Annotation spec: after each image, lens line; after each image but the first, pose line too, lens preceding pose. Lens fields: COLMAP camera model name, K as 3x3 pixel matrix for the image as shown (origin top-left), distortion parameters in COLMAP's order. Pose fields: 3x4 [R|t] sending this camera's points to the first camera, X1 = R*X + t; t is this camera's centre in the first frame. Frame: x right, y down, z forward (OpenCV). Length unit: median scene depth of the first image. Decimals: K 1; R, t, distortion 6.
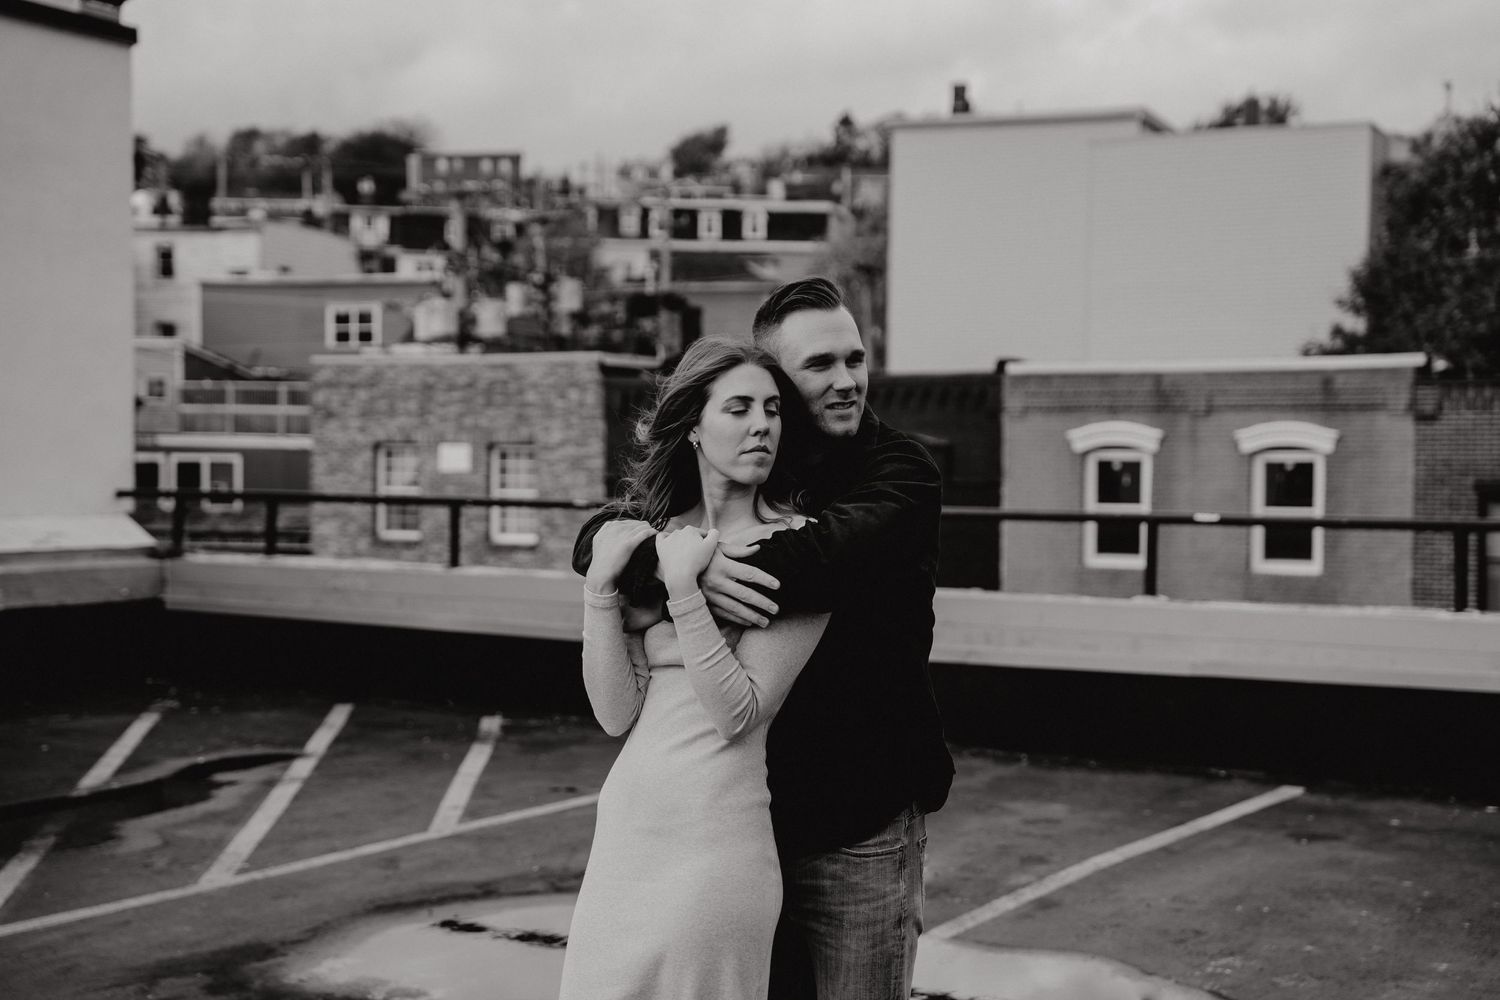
lens RADIAL K [[2136.5, 0, 750.0], [0, 2136.5, 500.0], [0, 0, 1]] dist [0.213694, -0.002658]
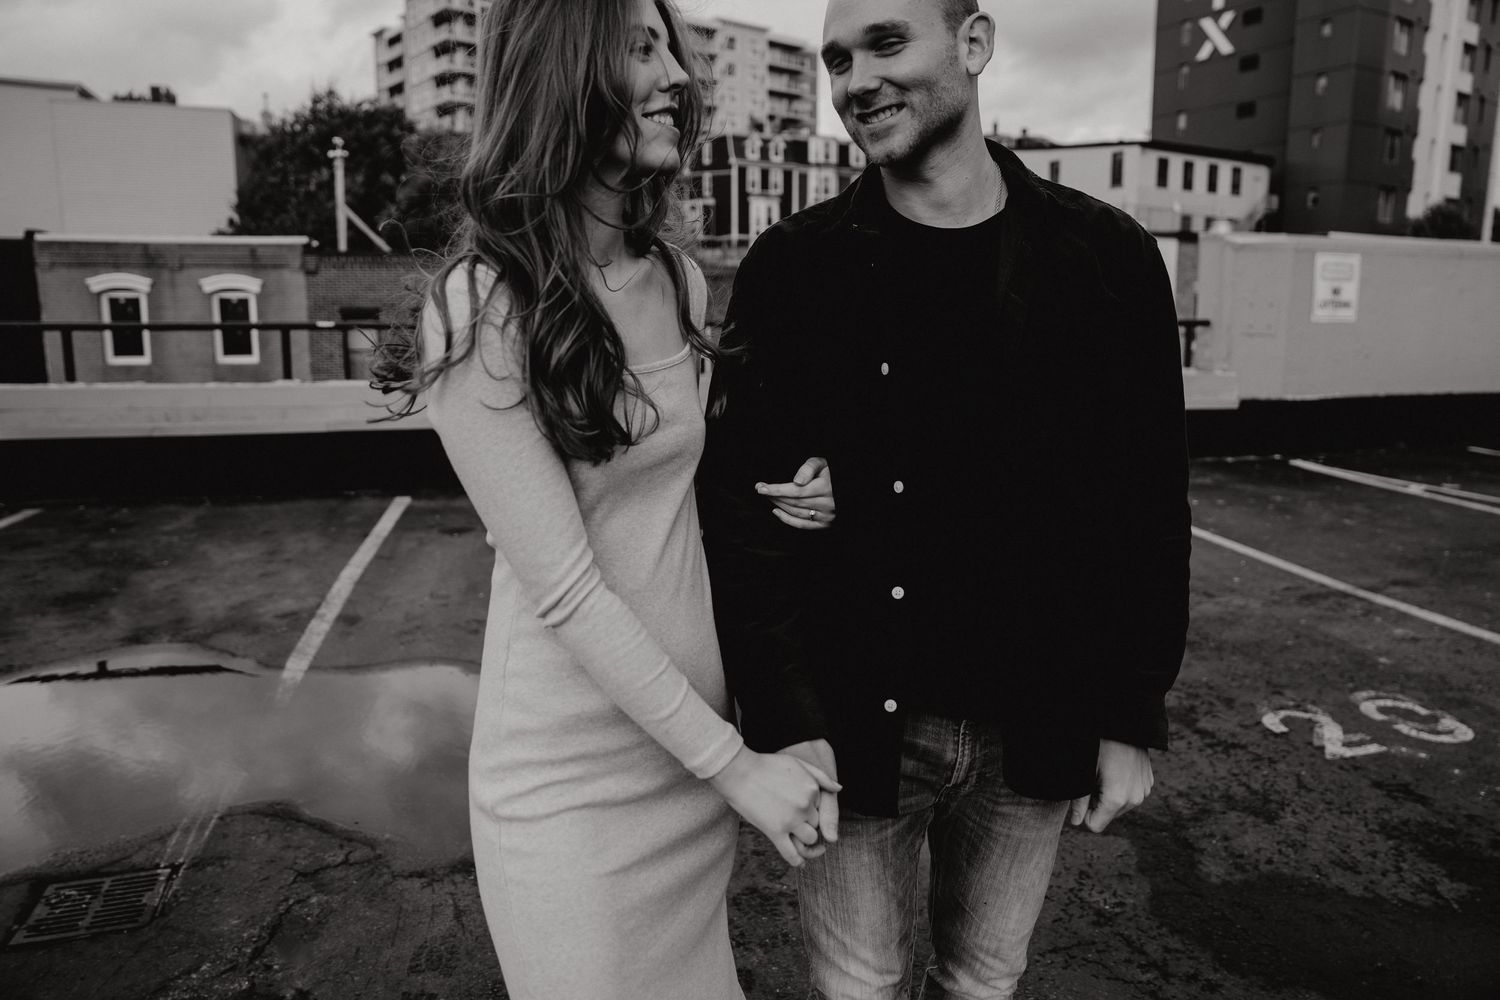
lens RADIAL K [[1062.6, 0, 755.2], [0, 1062.6, 511.3], [0, 0, 1]] dist [-0.111911, 0.095635]
pose [[0.729747, -0.131262, 0.670999, -0.025285], [0.008793, 0.983119, 0.182757, 0.002254], [-0.683660, -0.127466, 0.718583, 0.098624]]
